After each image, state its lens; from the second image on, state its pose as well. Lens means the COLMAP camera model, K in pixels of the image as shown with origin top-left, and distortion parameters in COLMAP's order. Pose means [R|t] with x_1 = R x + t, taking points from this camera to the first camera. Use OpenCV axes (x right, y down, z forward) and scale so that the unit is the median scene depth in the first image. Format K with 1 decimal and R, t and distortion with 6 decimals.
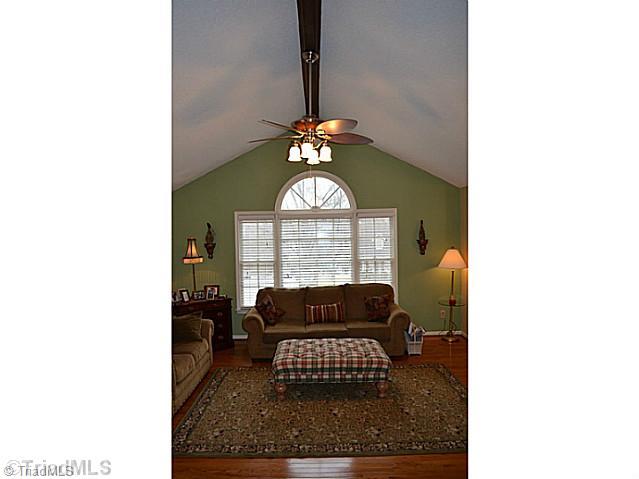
lens RADIAL K [[357.3, 0, 319.5], [0, 357.3, 239.5], [0, 0, 1]] dist [-0.087597, -0.000011]
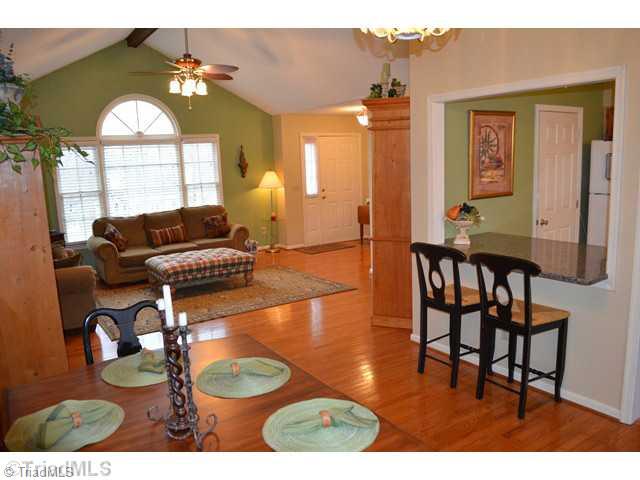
lens RADIAL K [[518.8, 0, 320.0], [0, 518.8, 240.0], [0, 0, 1]] dist [-0.116775, 0.000409]
pose [[0.816945, -0.099115, 0.568135, -0.434676], [0.029336, 0.990988, 0.130701, 0.033328], [-0.575969, -0.090109, 0.812490, -0.430076]]
